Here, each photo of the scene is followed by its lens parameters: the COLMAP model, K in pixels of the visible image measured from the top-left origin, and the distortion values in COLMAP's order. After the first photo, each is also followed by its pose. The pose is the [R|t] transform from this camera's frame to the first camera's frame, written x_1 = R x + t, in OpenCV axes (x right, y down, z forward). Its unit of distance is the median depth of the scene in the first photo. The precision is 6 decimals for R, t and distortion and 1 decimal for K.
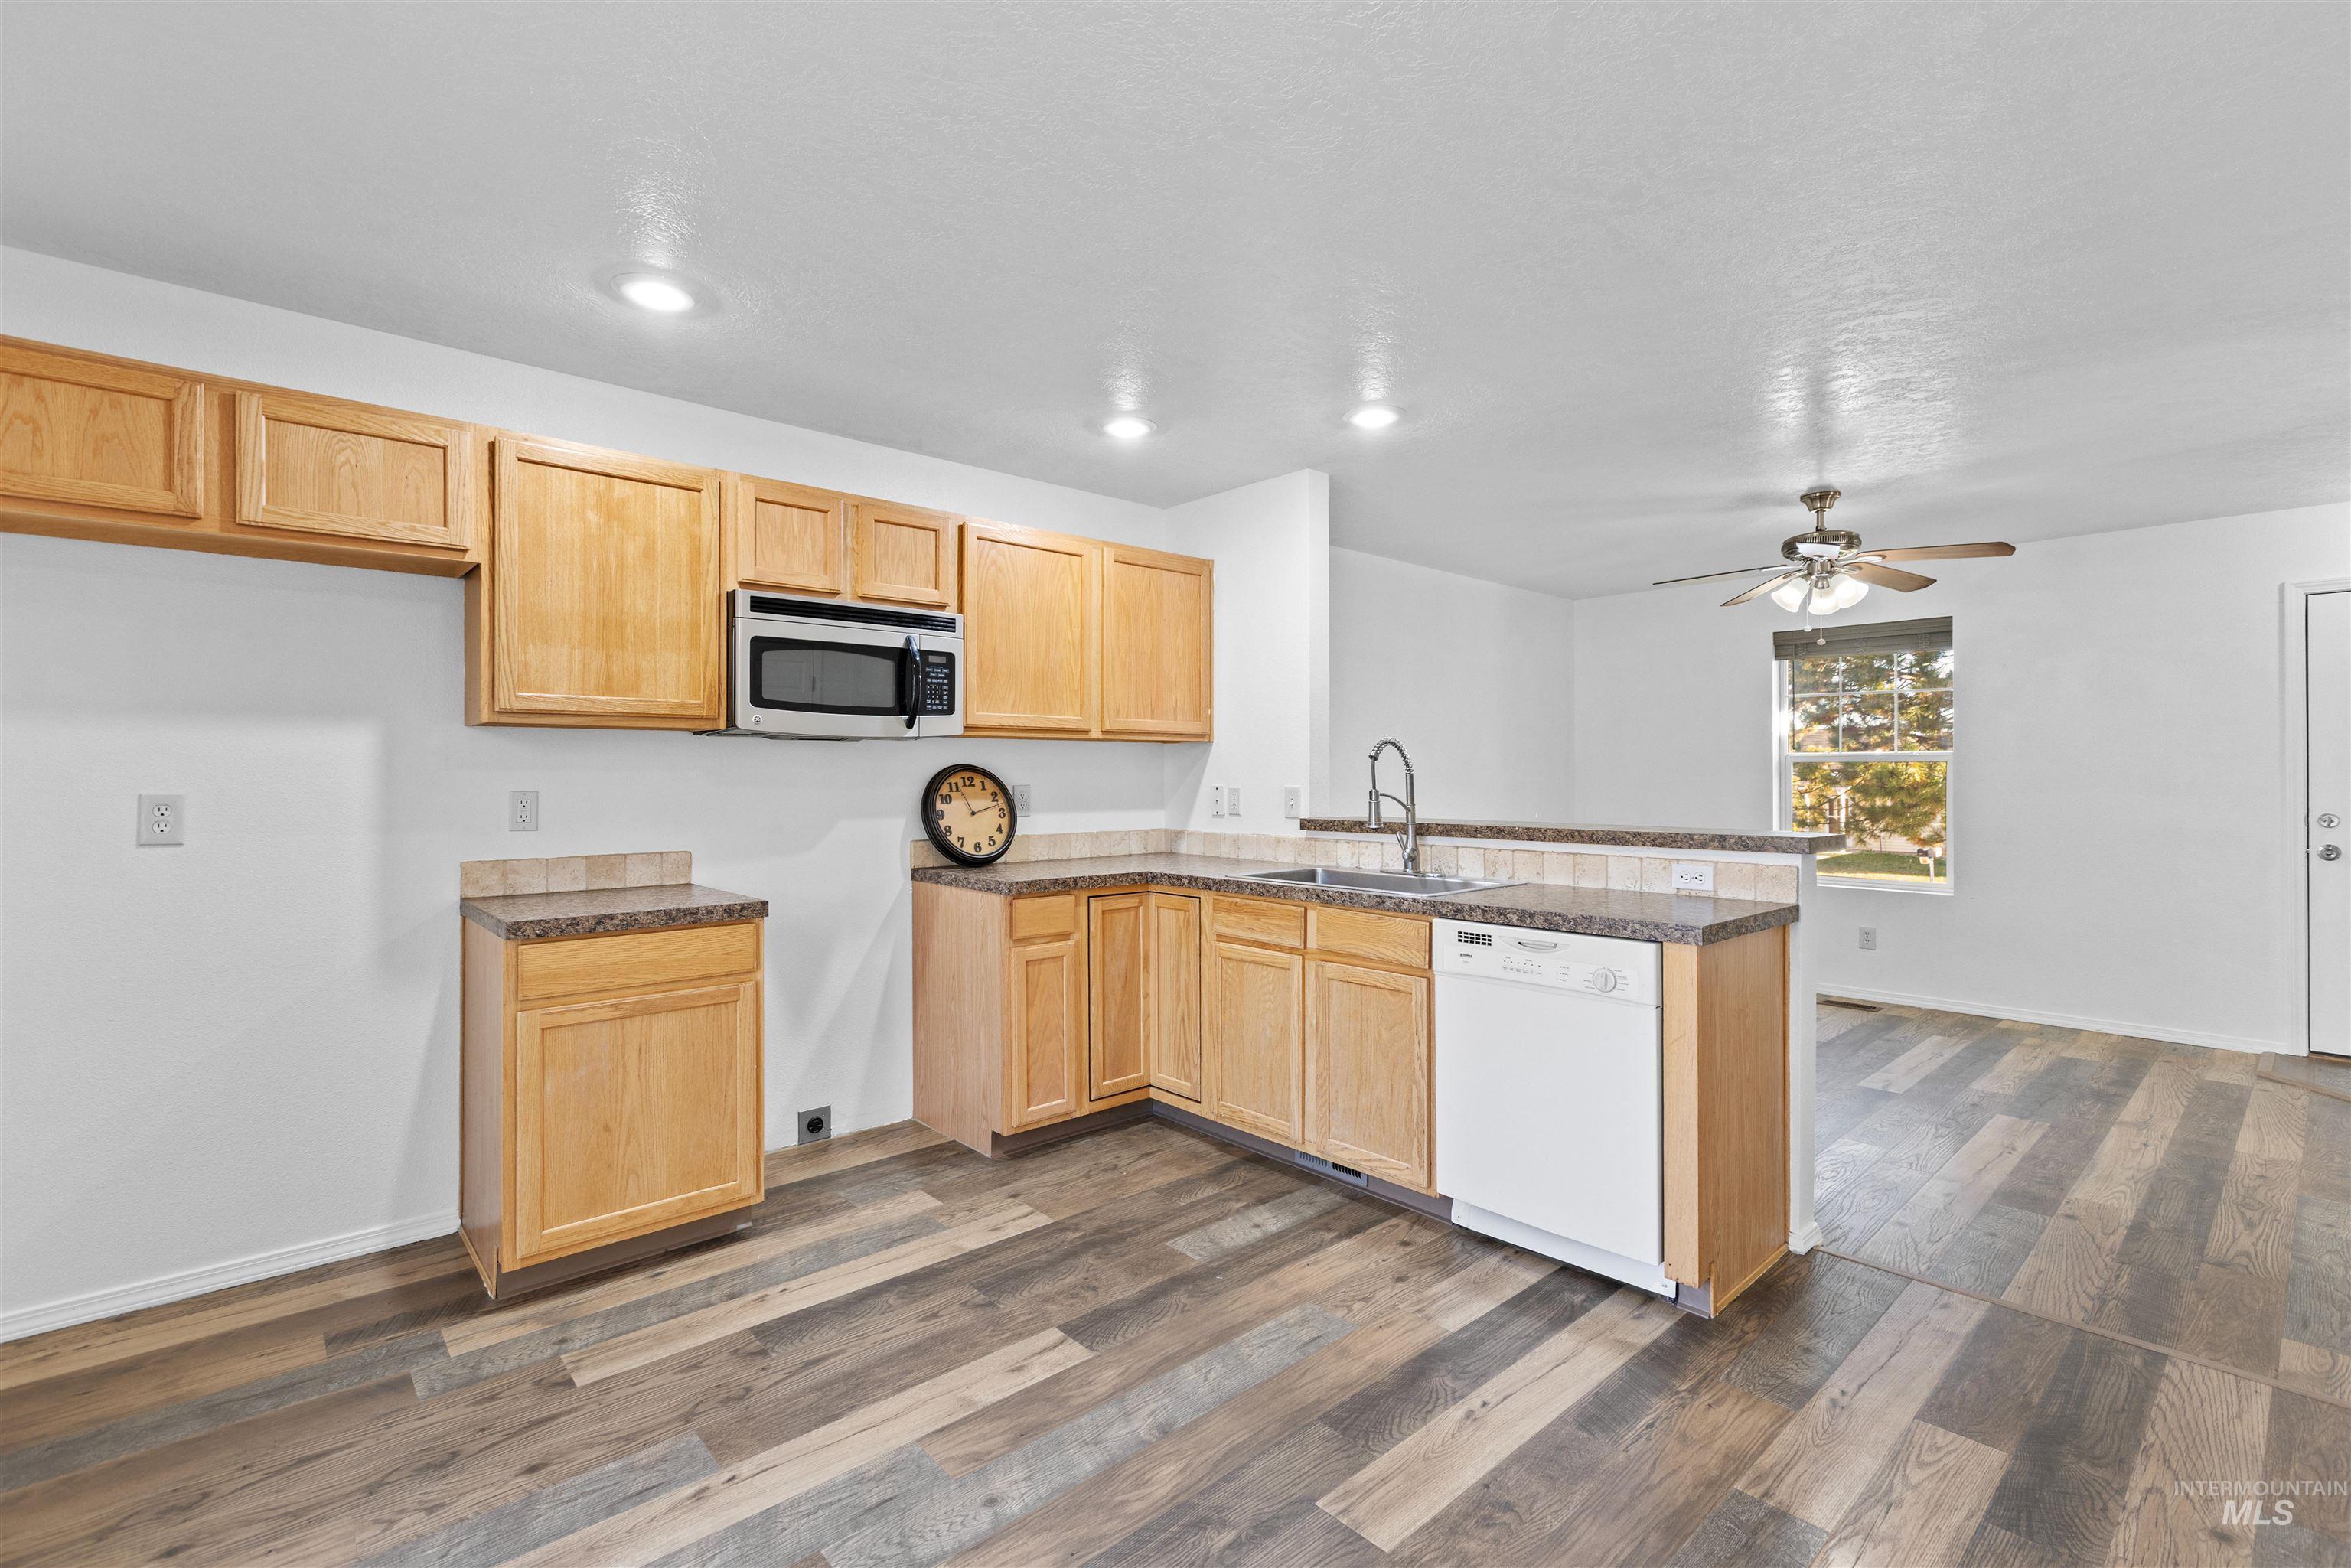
lens RADIAL K [[1053.3, 0, 1186.0], [0, 1053.3, 776.8], [0, 0, 1]] dist [0.004247, -0.000556]
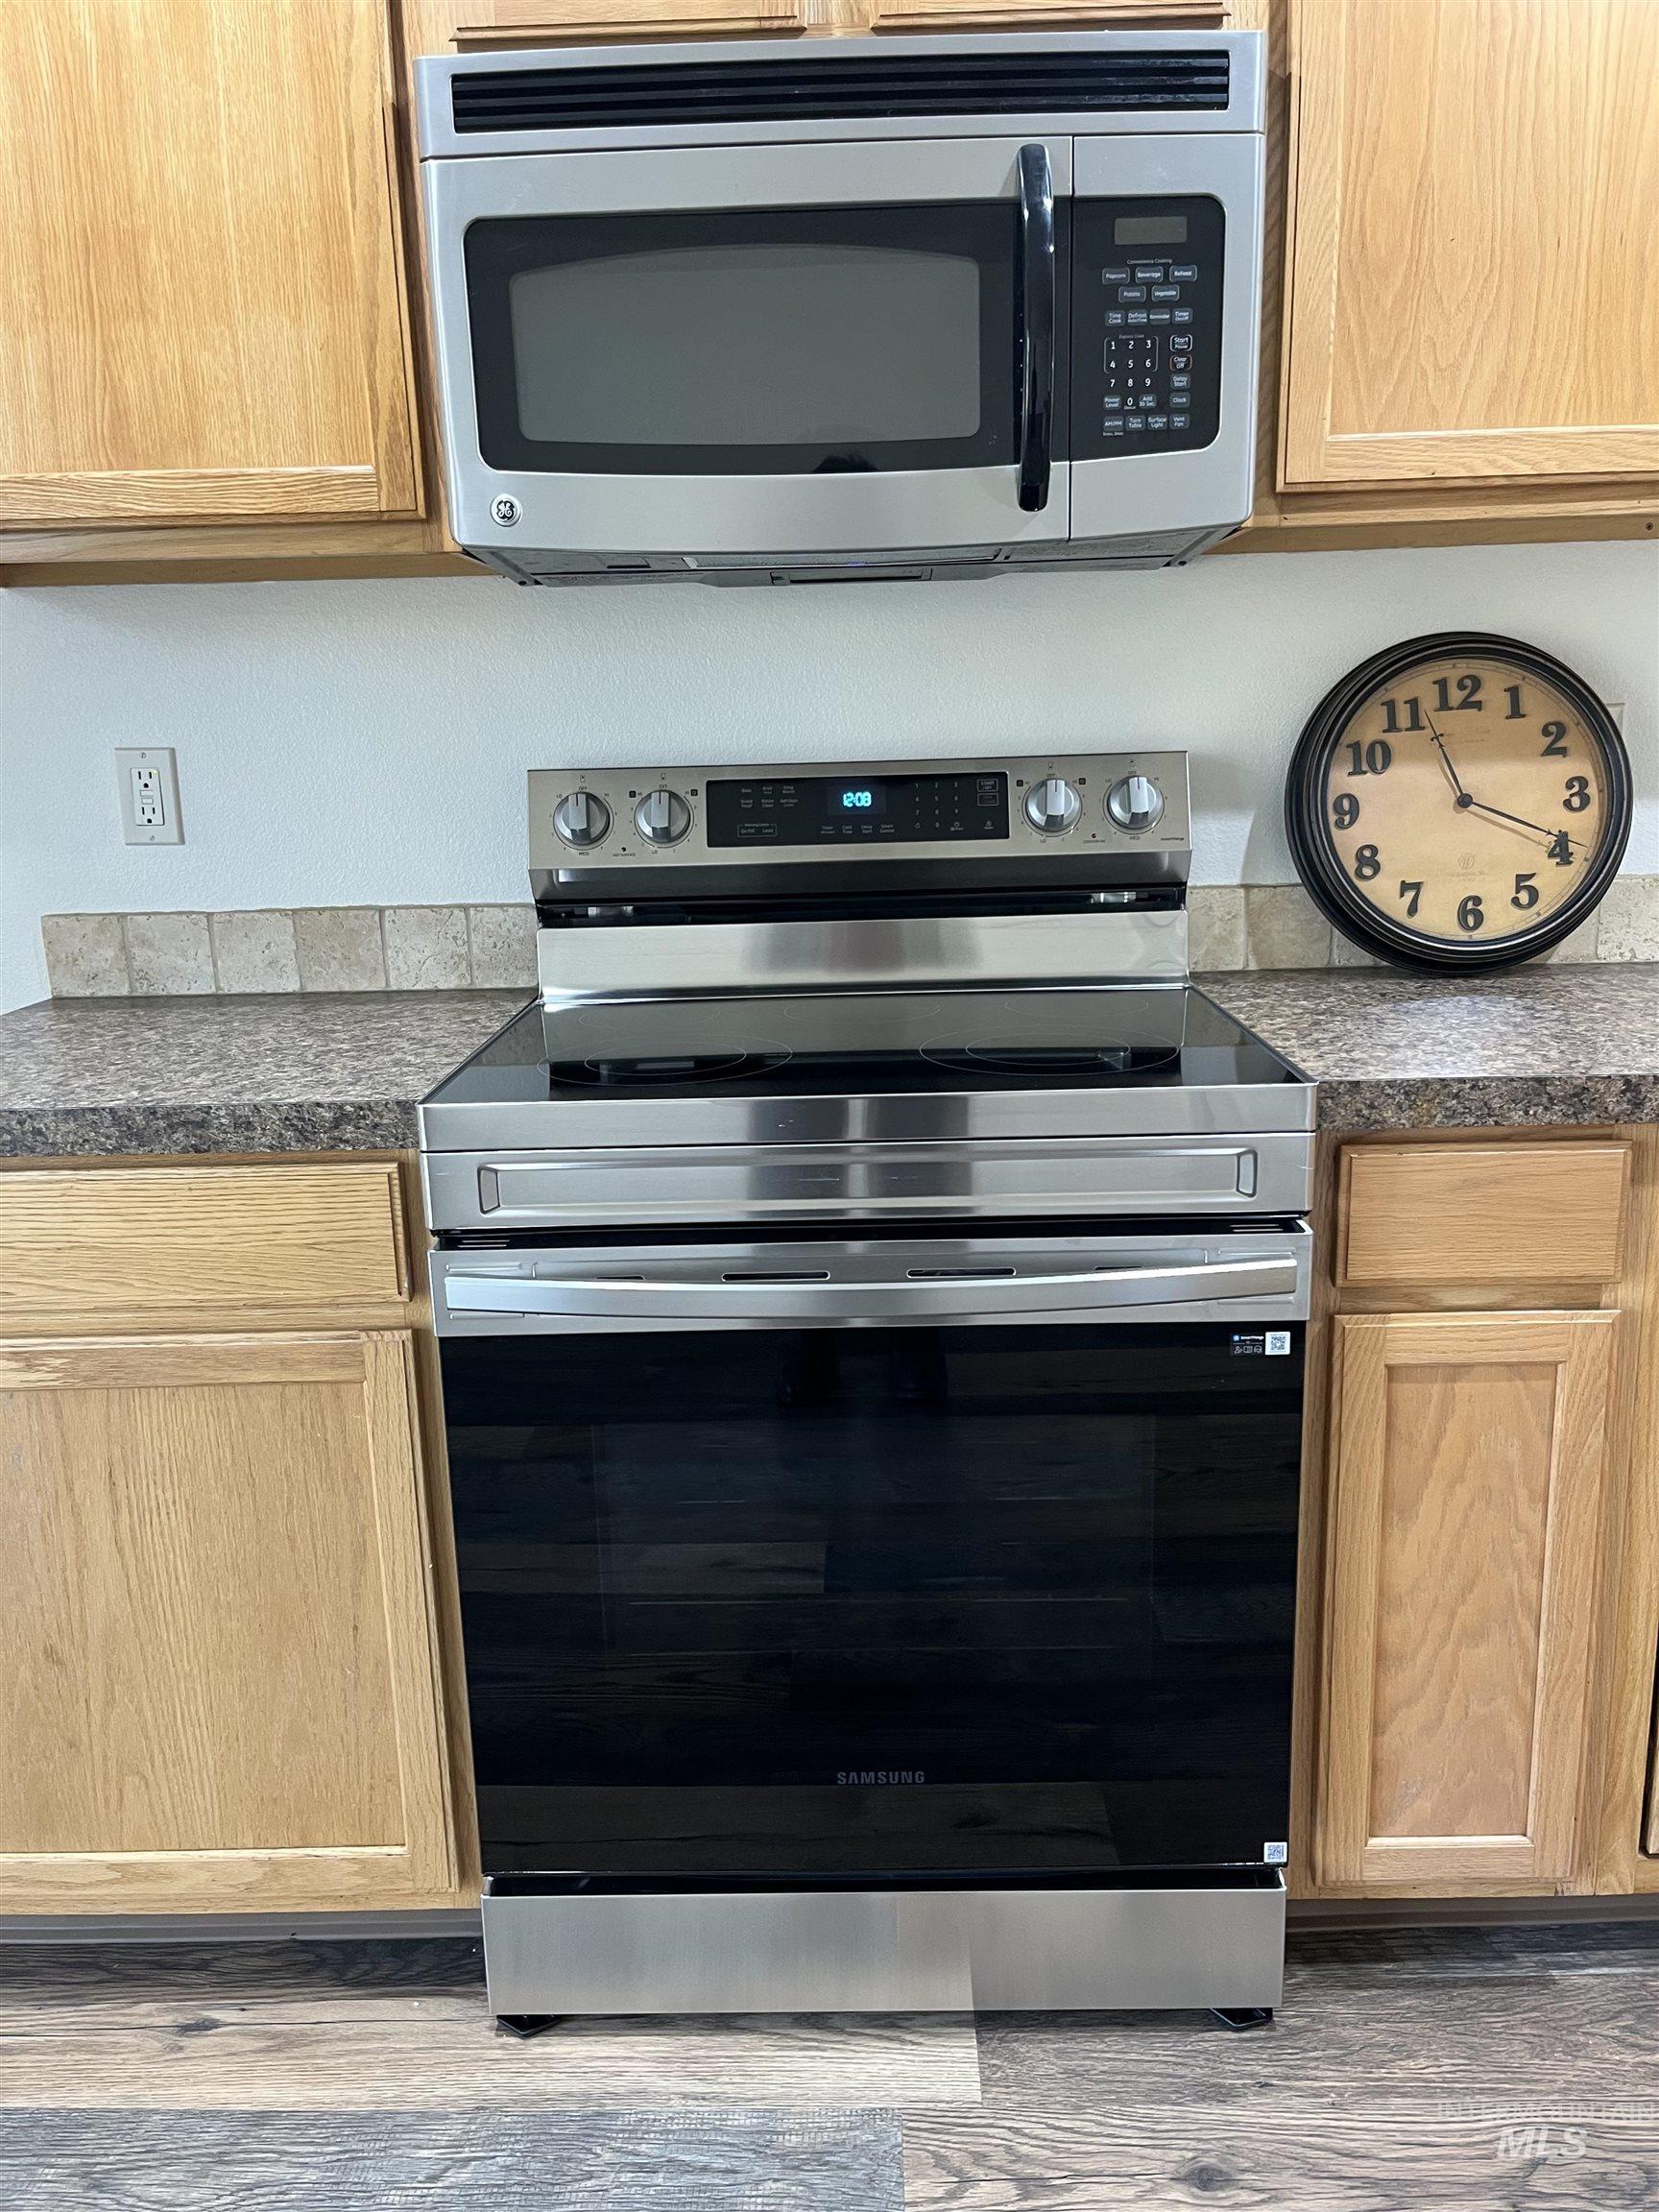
lens RADIAL K [[1639.0, 0, 840.2], [0, 1639.0, 1118.7], [0, 0, 1]] dist [0.093032, -0.129278]
pose [[0.727307, 0.142417, -0.671373, 0.028325], [0.023416, 0.972514, 0.231664, 0.010356], [0.685912, -0.184211, 0.703982, 0.685423]]
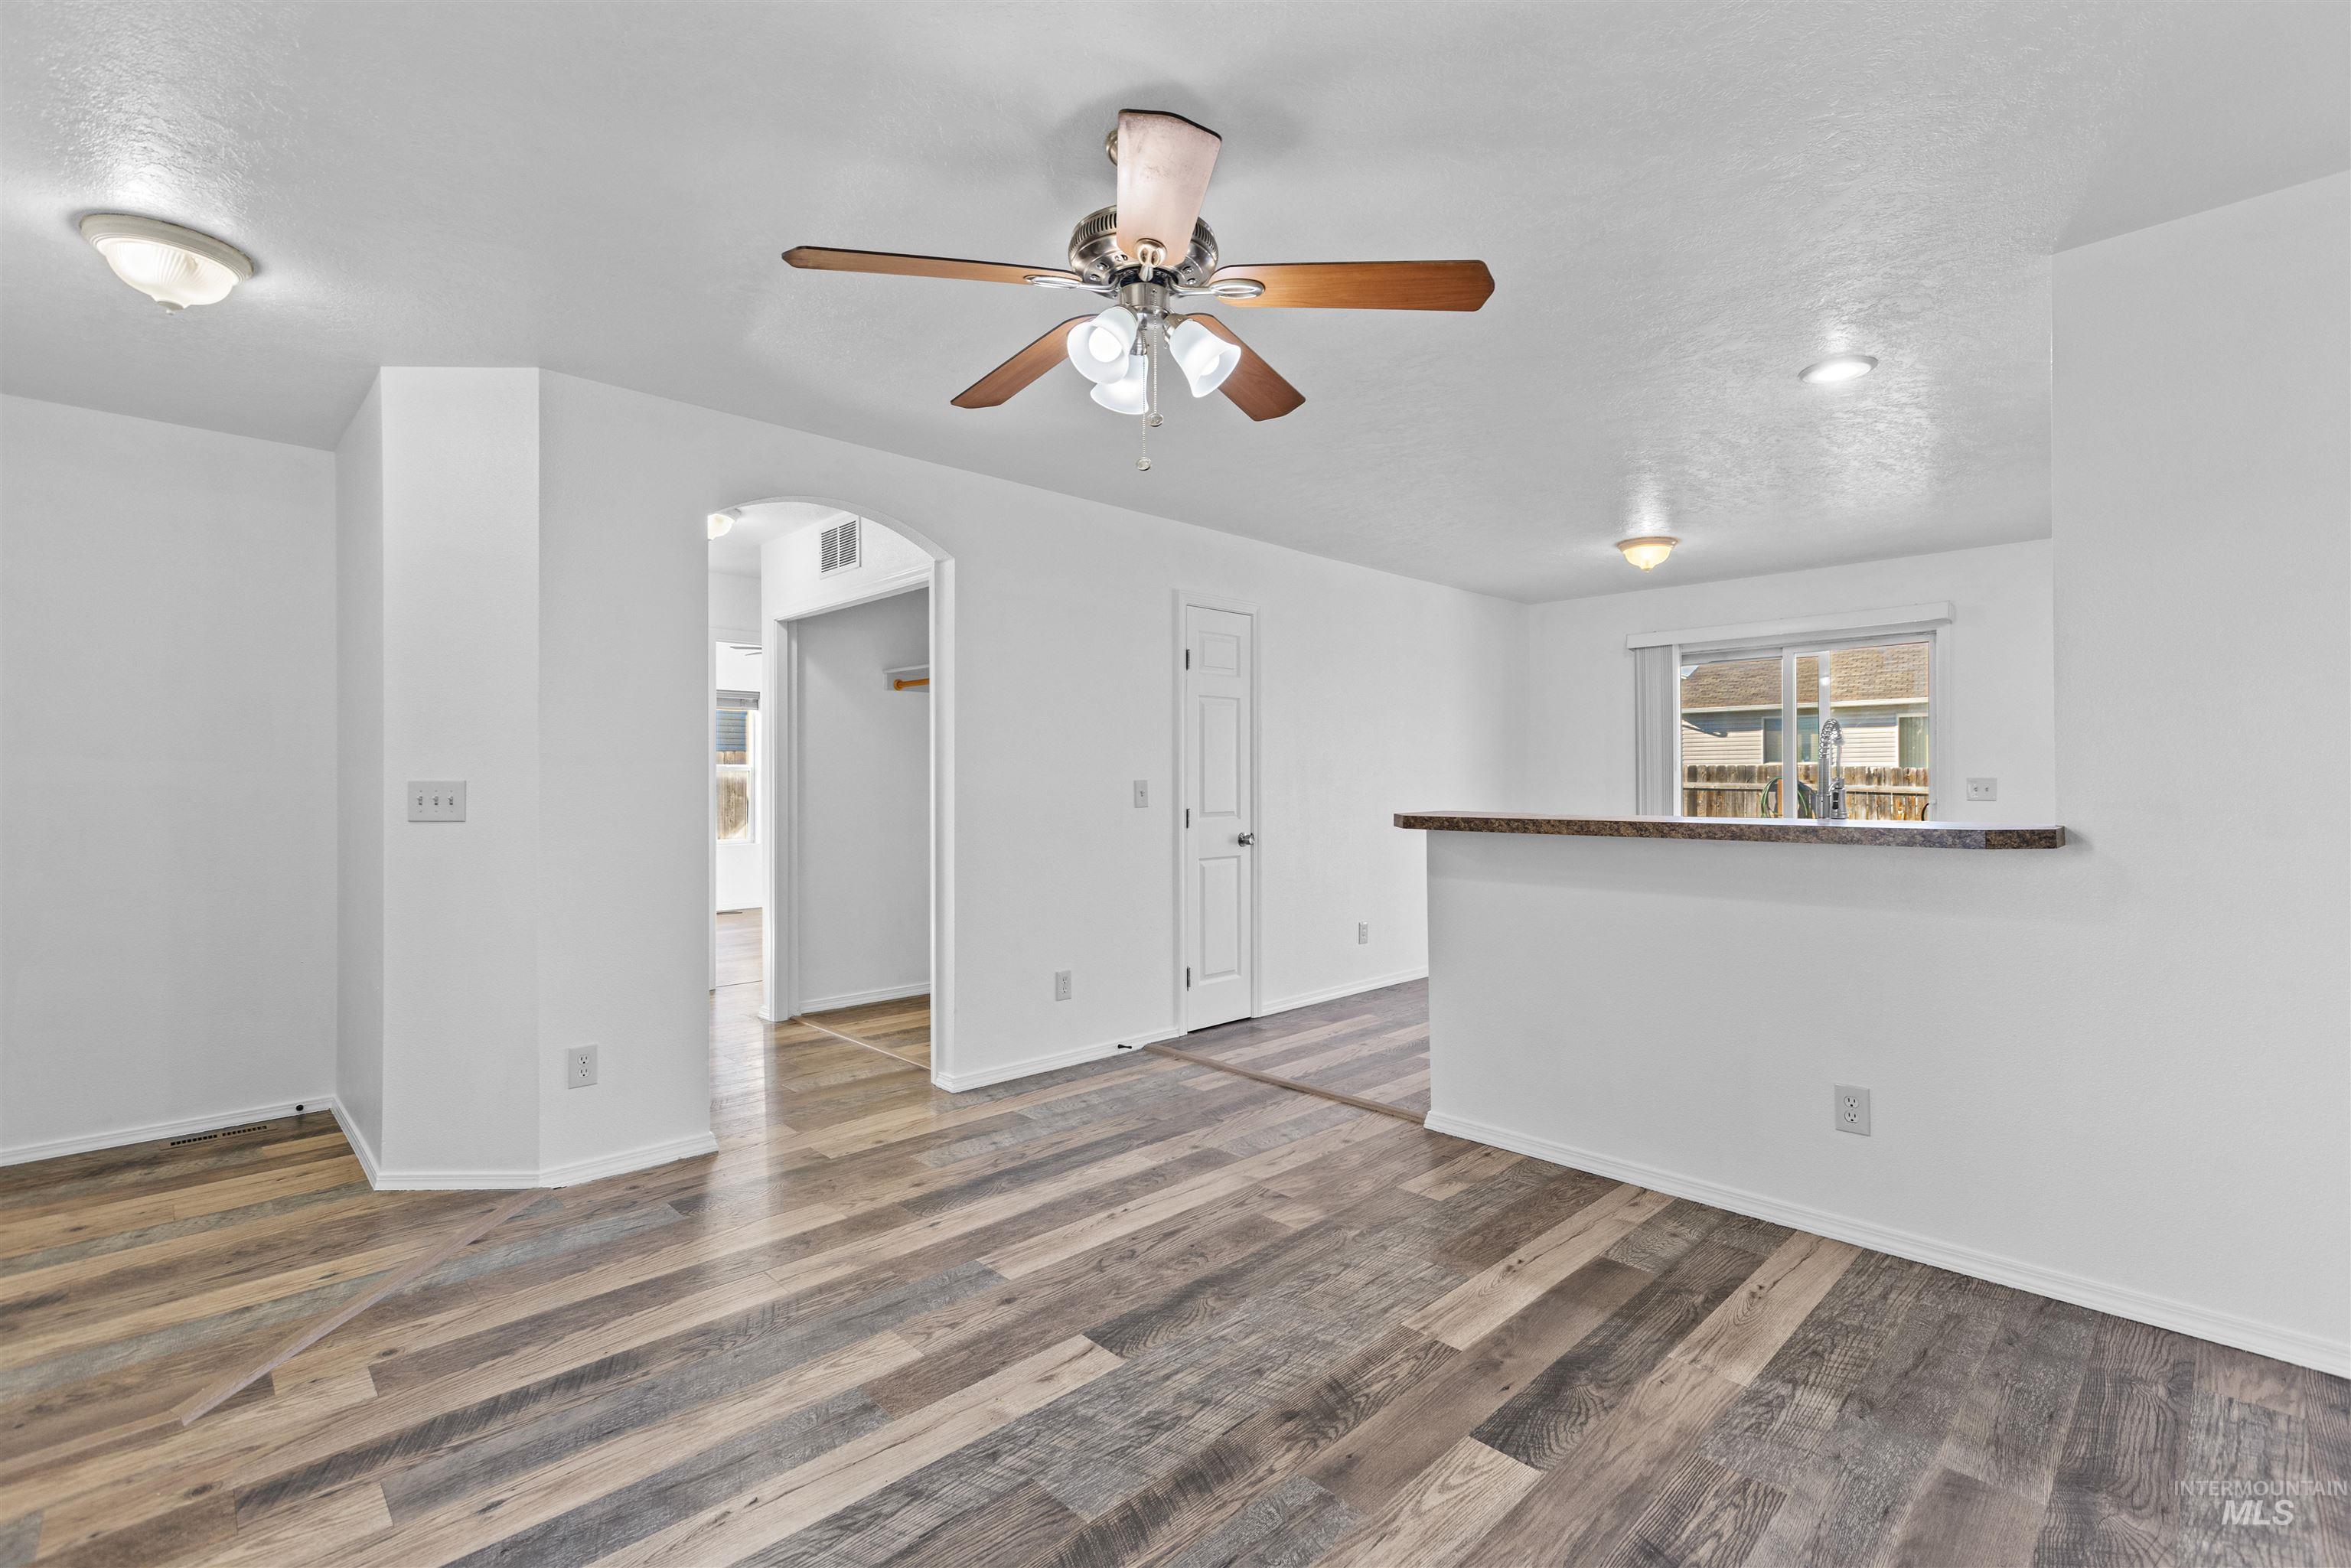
lens RADIAL K [[1053.3, 0, 1186.0], [0, 1053.3, 776.8], [0, 0, 1]] dist [0.004247, -0.000556]
pose [[-0.999408, -0.000297, -0.034408, 0.887249], [-0.000248, 0.999999, -0.001442, 0.011430], [0.034409, -0.001433, -0.999407, 2.156060]]
